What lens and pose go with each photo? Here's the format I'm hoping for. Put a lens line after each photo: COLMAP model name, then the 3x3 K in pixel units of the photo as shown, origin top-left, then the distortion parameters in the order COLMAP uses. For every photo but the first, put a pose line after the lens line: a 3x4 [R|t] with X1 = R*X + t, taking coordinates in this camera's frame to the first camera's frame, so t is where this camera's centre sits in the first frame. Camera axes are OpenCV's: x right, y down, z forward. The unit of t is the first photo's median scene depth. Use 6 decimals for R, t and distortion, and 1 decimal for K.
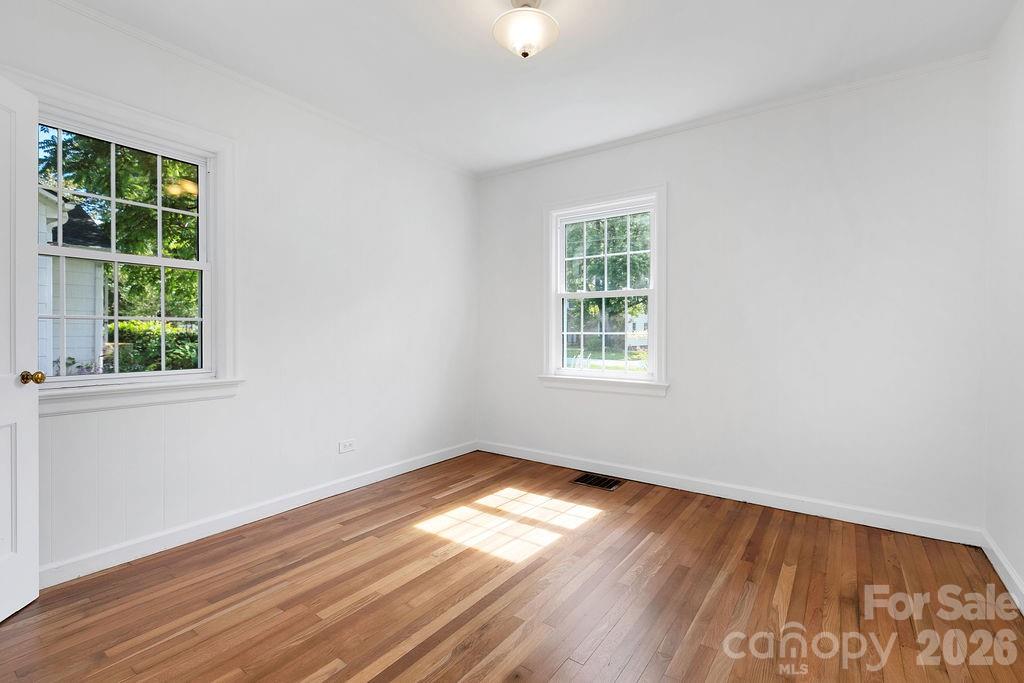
lens RADIAL K [[461.0, 0, 519.4], [0, 461.0, 336.1], [0, 0, 1]] dist [-0.004431, 0.000711]
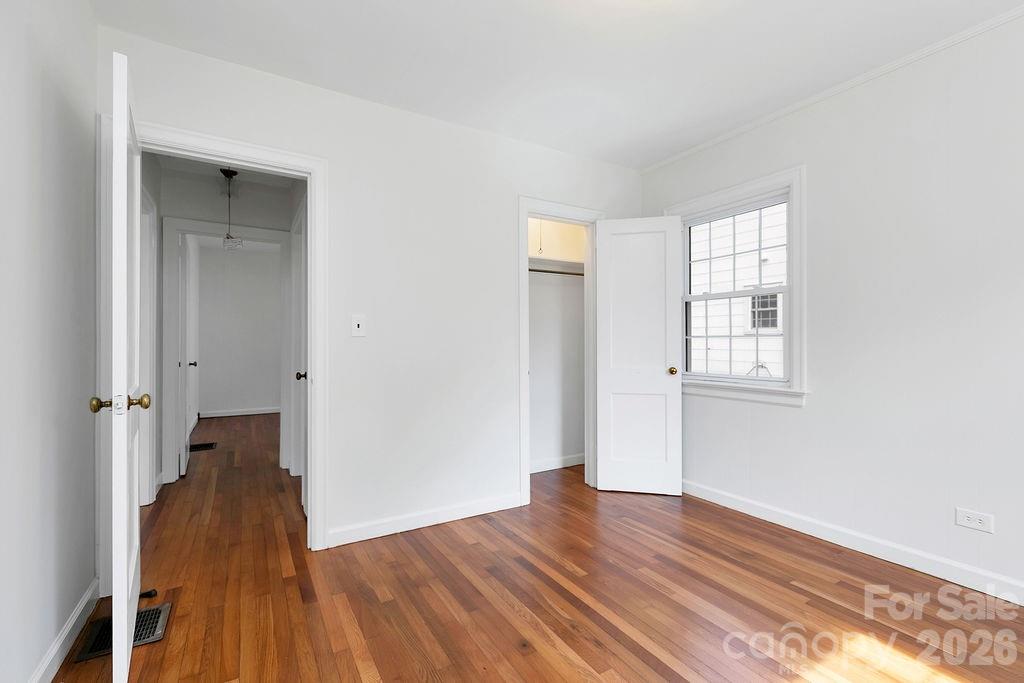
lens RADIAL K [[461.0, 0, 518.5], [0, 461.0, 341.6], [0, 0, 1]] dist [-0.004431, 0.000711]
pose [[-0.410007, -0.006747, -0.912057, 0.711023], [-0.008086, 0.999960, -0.003763, -0.011984], [0.912047, 0.005832, -0.410045, 0.977572]]
